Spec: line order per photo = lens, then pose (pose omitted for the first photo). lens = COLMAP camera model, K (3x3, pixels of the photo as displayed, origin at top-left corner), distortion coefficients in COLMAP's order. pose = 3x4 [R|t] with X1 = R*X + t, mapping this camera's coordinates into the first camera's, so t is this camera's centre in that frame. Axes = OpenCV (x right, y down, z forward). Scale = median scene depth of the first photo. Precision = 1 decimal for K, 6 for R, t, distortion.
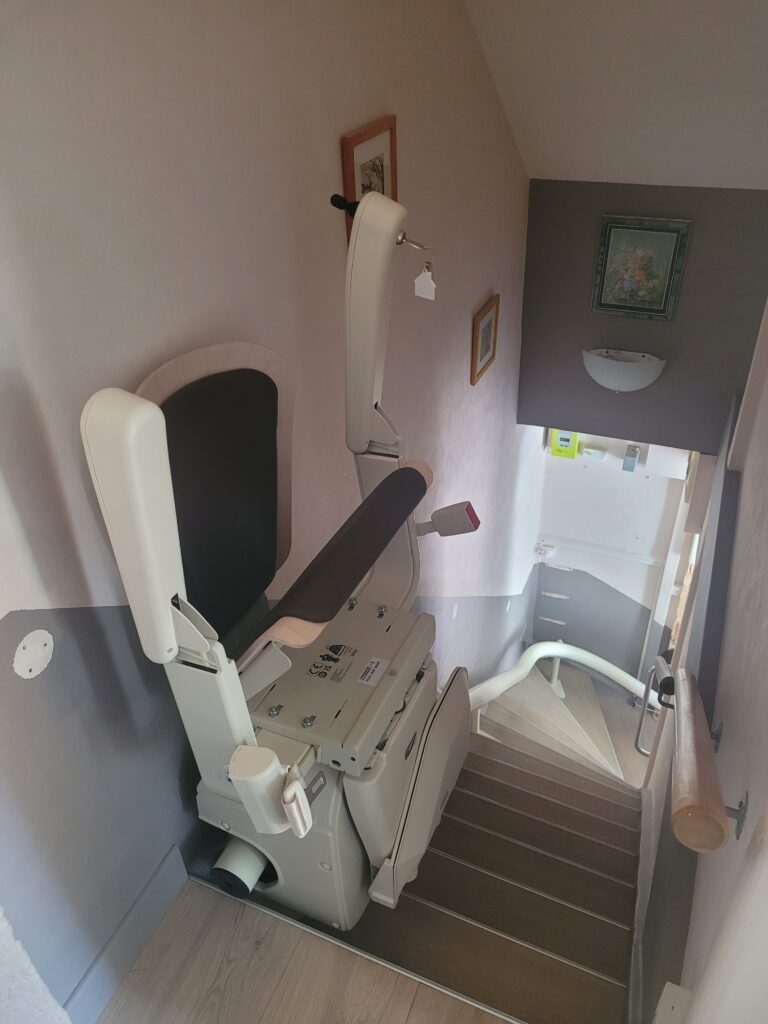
lens RADIAL K [[786.2, 0, 383.9], [0, 786.2, 516.8], [0, 0, 1]] dist [0.048281, -0.028715]
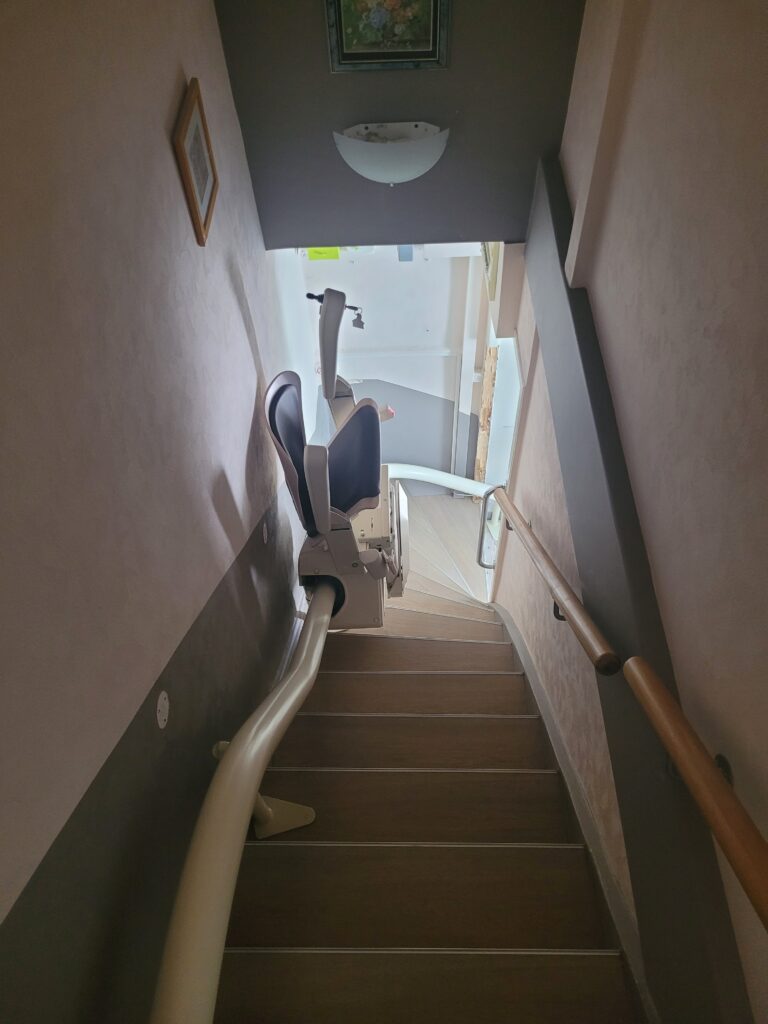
lens RADIAL K [[786.2, 0, 391.1], [0, 786.2, 521.8], [0, 0, 1]] dist [0.048281, -0.028715]
pose [[0.916180, -0.323548, 0.236496, 0.028216], [0.229306, 0.907177, 0.352773, -0.155146], [-0.328683, -0.268973, 0.905329, 0.304182]]
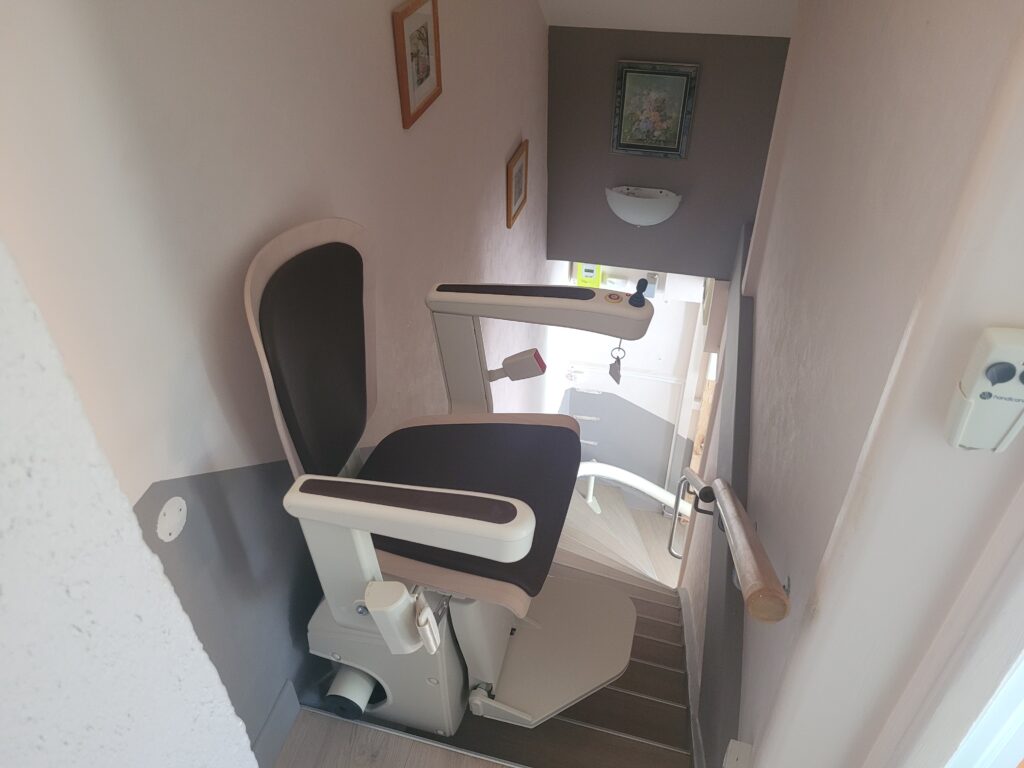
lens RADIAL K [[786.2, 0, 497.7], [0, 786.2, 385.1], [0, 0, 1]] dist [0.048281, -0.028715]
pose [[0.990236, -0.071261, 0.119808, -0.043151], [0.065157, 0.996406, 0.054120, -0.016235], [-0.123234, -0.045785, 0.991321, -0.052323]]
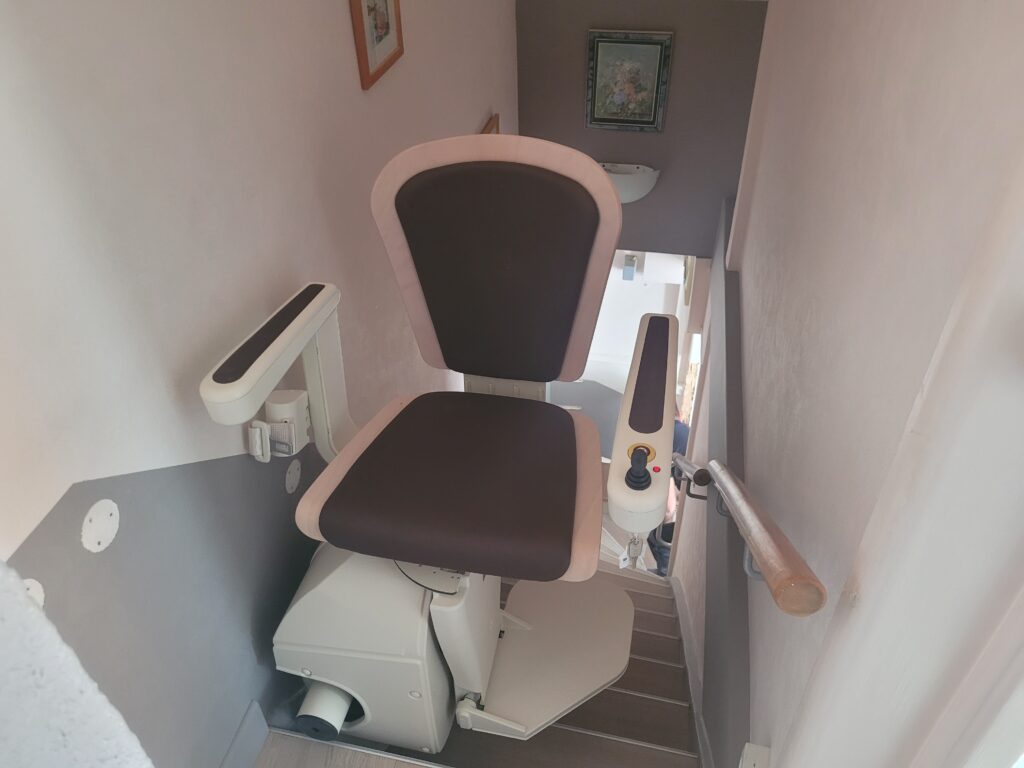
lens RADIAL K [[786.2, 0, 503.4], [0, 786.2, 378.1], [0, 0, 1]] dist [0.048281, -0.028715]
pose [[0.982281, -0.106043, 0.154529, -0.037782], [0.099016, 0.993700, 0.052499, -0.001327], [-0.159123, -0.036268, 0.986592, -0.000818]]
